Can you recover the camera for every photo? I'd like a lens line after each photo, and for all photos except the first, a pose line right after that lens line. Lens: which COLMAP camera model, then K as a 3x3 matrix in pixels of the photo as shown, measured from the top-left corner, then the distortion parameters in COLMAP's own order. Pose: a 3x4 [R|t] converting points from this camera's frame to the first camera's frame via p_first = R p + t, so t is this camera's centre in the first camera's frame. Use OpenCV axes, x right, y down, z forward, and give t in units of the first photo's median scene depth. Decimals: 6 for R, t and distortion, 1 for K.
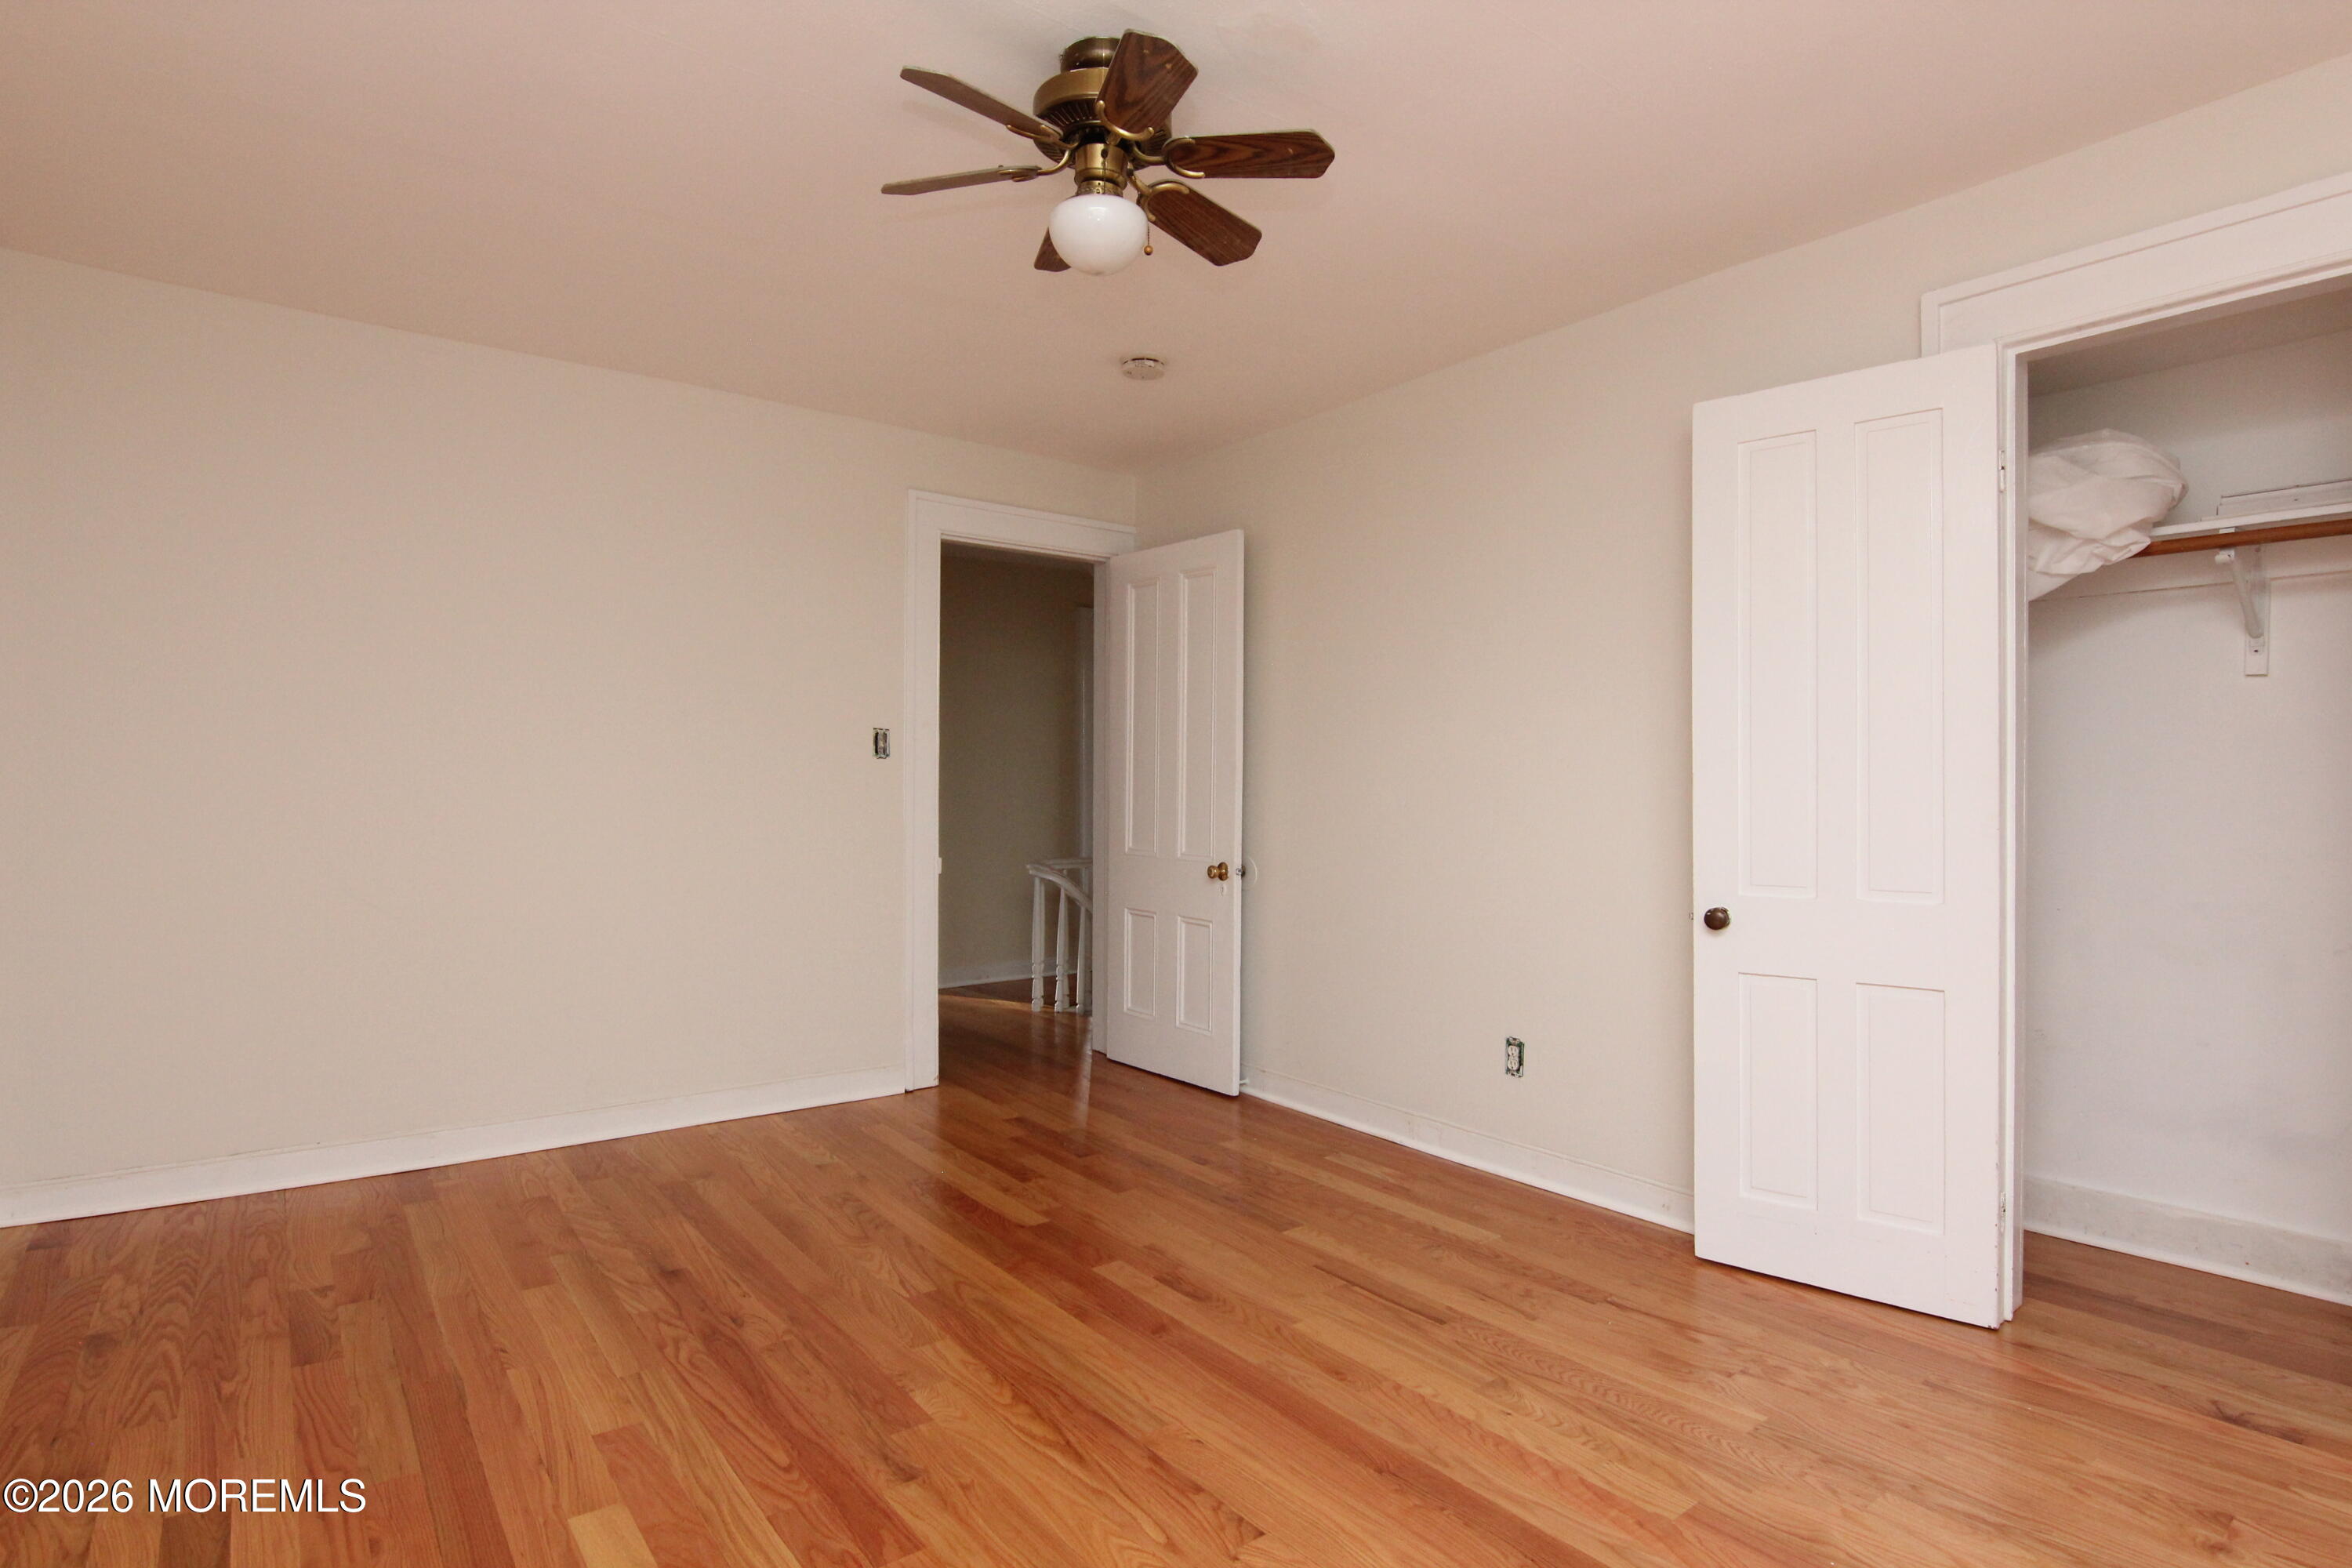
lens RADIAL K [[1196.1, 0, 1193.1], [0, 1196.1, 788.9], [0, 0, 1]] dist [-0.003549, -0.013709]
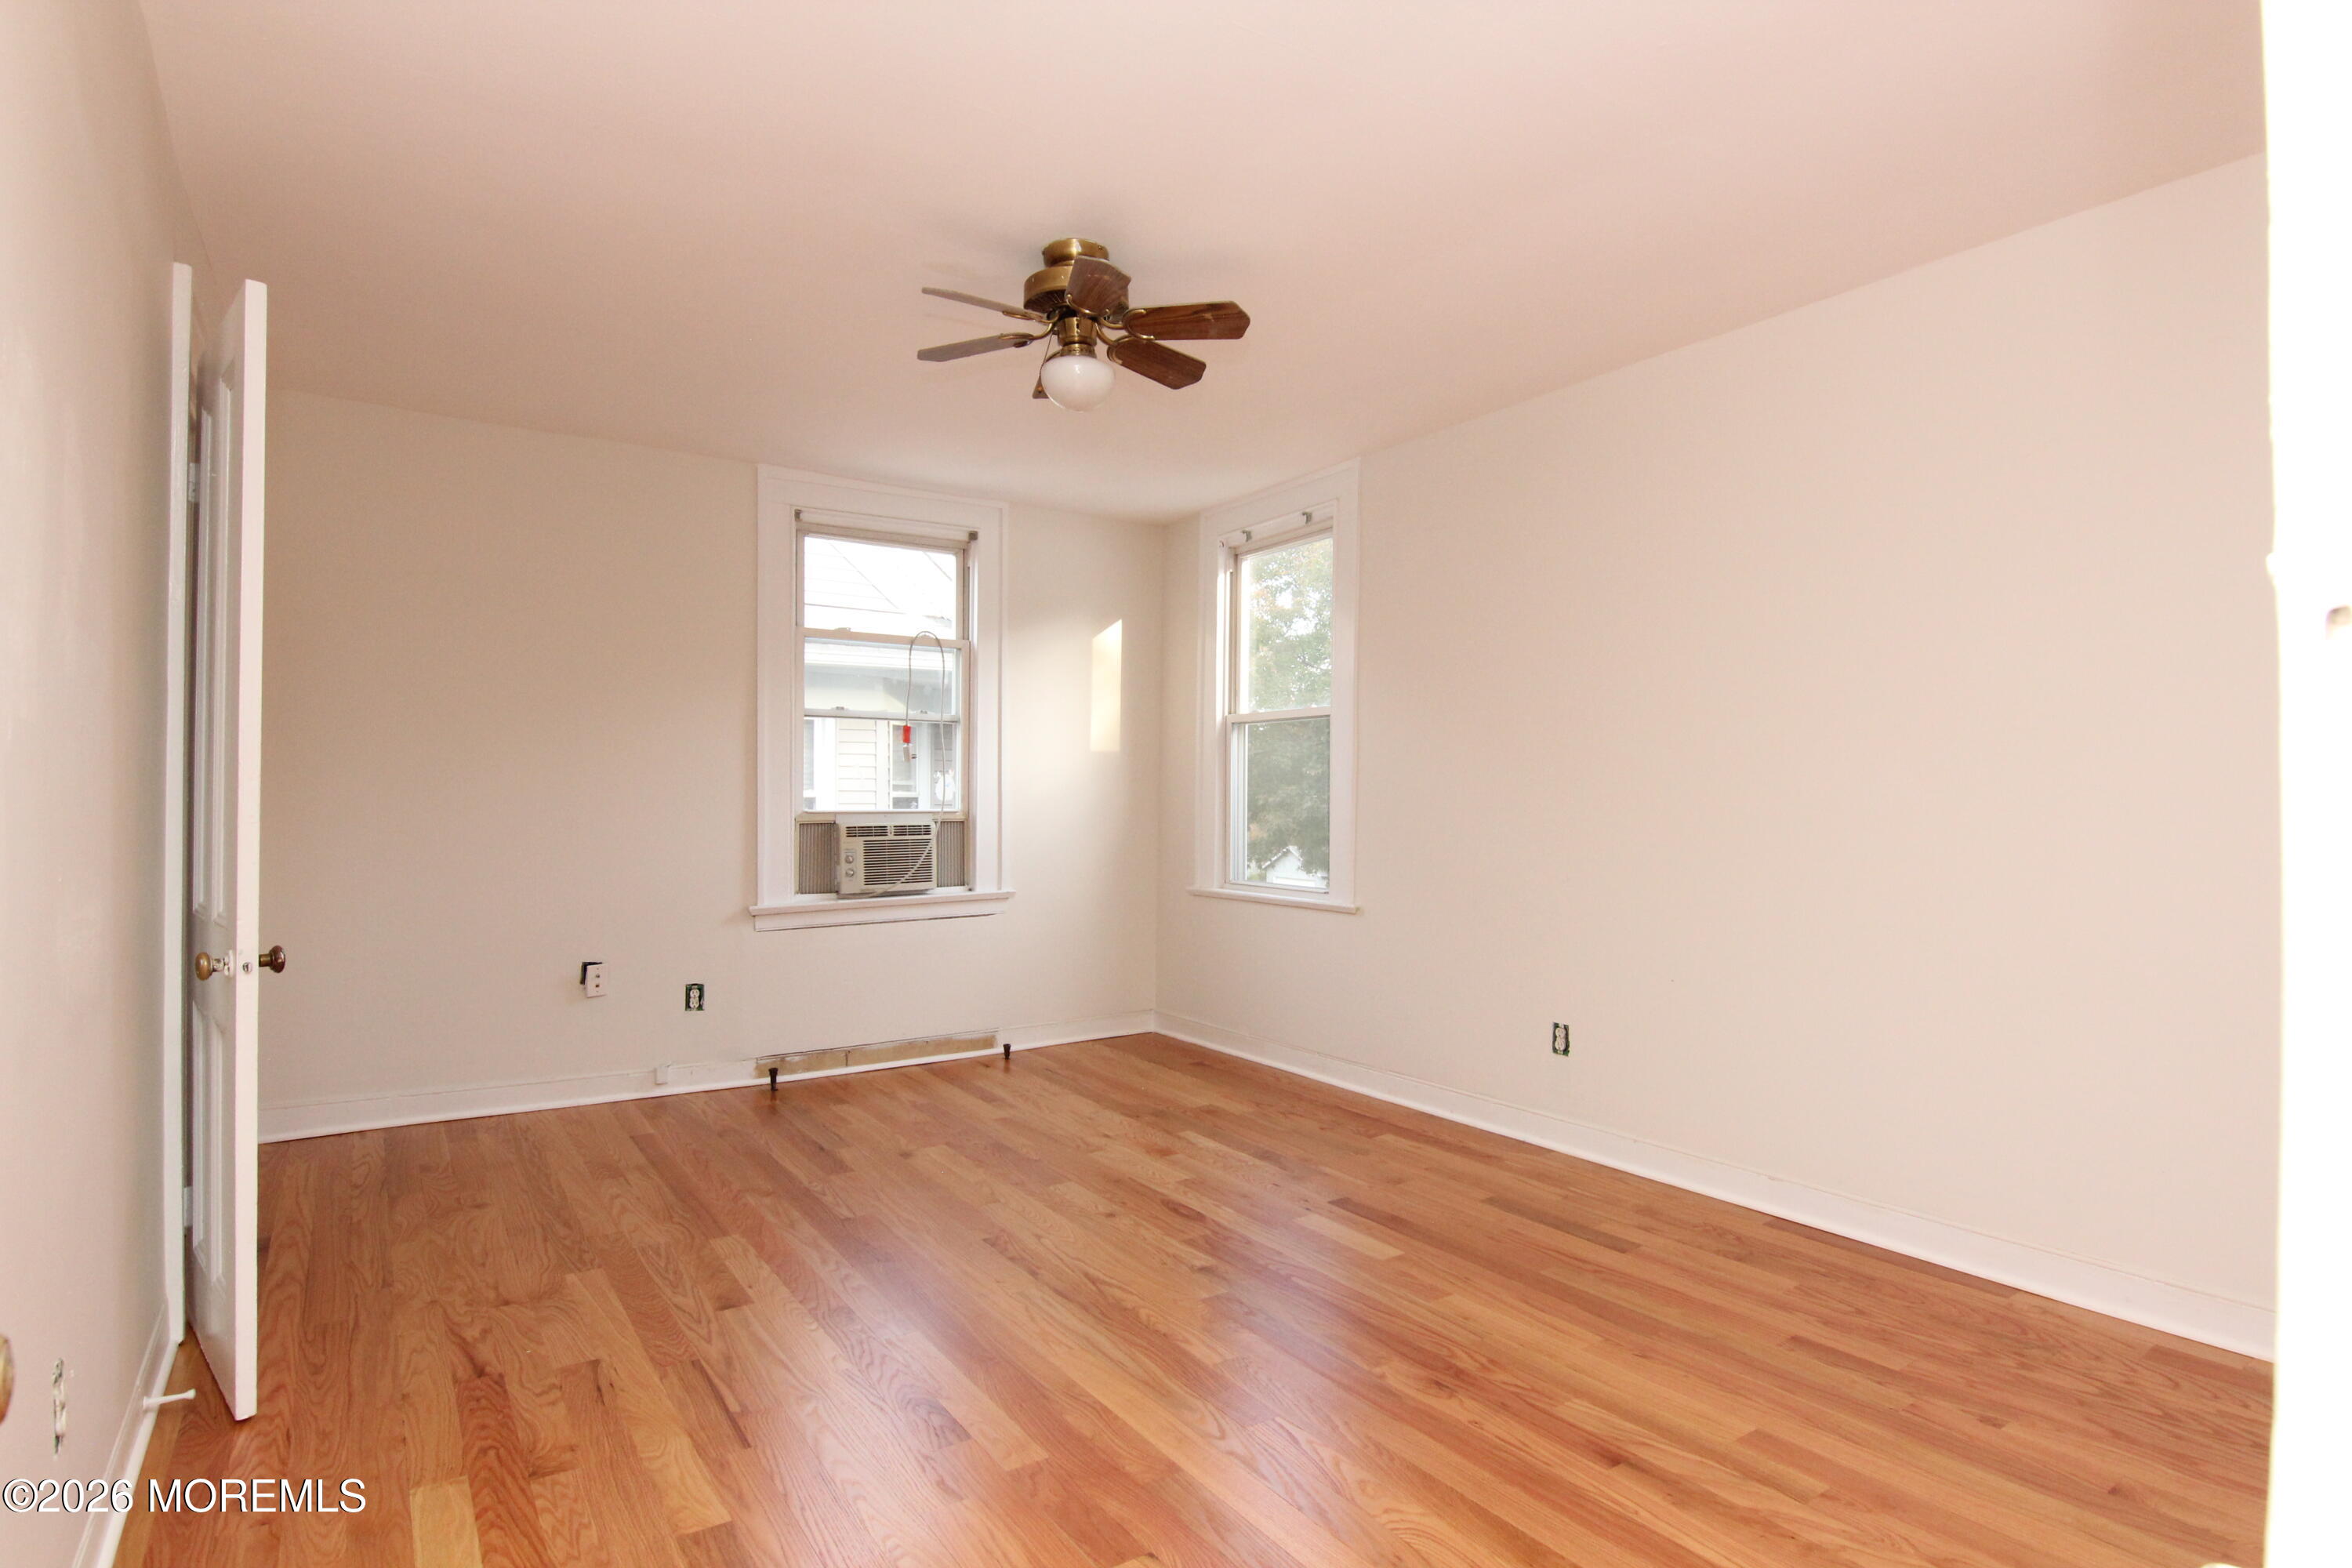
lens RADIAL K [[1196.1, 0, 1193.1], [0, 1196.1, 788.9], [0, 0, 1]] dist [-0.003549, -0.013709]
pose [[-0.998586, -0.006458, 0.052758, -0.246555], [-0.006922, 0.999939, -0.008619, -0.002319], [-0.052699, -0.008972, -0.998570, 2.038140]]
